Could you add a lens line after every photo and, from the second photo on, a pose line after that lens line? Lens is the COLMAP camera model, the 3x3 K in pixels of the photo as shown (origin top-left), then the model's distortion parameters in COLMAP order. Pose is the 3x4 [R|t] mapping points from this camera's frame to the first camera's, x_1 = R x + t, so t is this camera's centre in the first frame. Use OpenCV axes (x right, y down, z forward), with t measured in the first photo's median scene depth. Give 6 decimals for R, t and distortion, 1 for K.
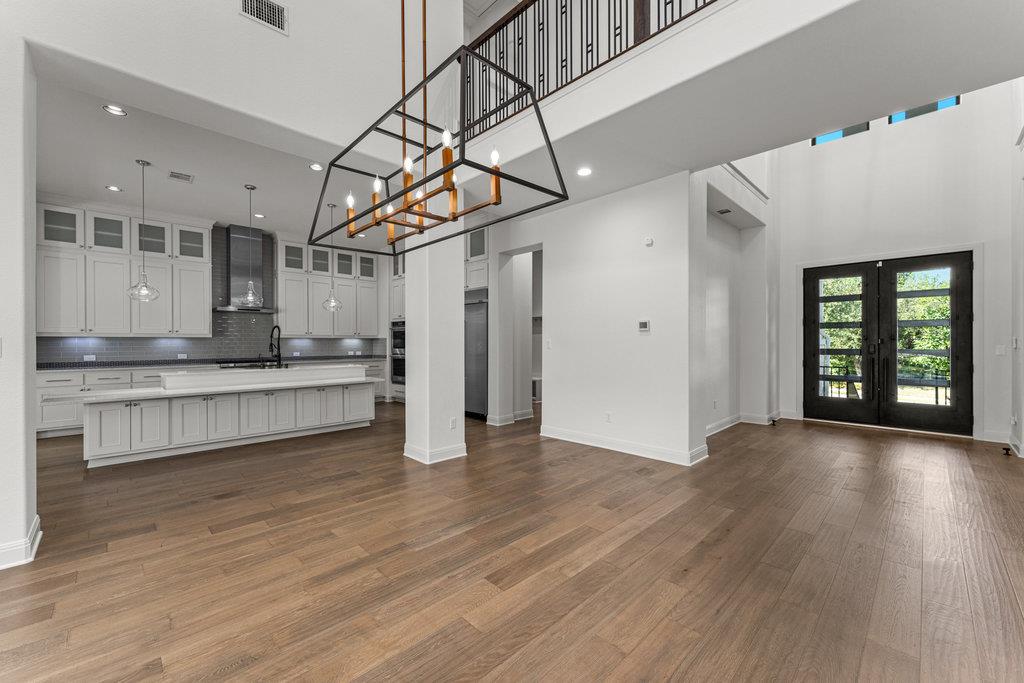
lens RADIAL K [[406.2, 0, 512.0], [0, 406.2, 341.5], [0, 0, 1]] dist [-0.001677, -0.000215]
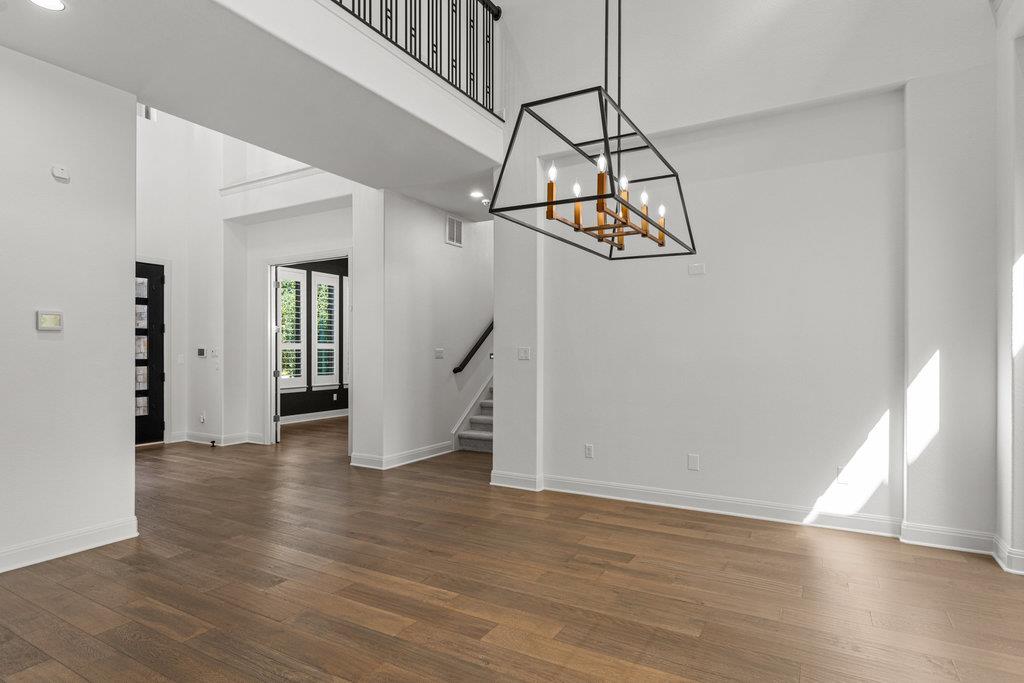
lens RADIAL K [[534.2, 0, 512.0], [0, 534.2, 341.5], [0, 0, 1]] dist [0.002640, 0.000357]
pose [[-0.262980, 0.019743, 0.964599, -0.956497], [-0.003446, 0.999765, -0.021402, 0.002373], [-0.964795, -0.008953, -0.262851, 1.028326]]
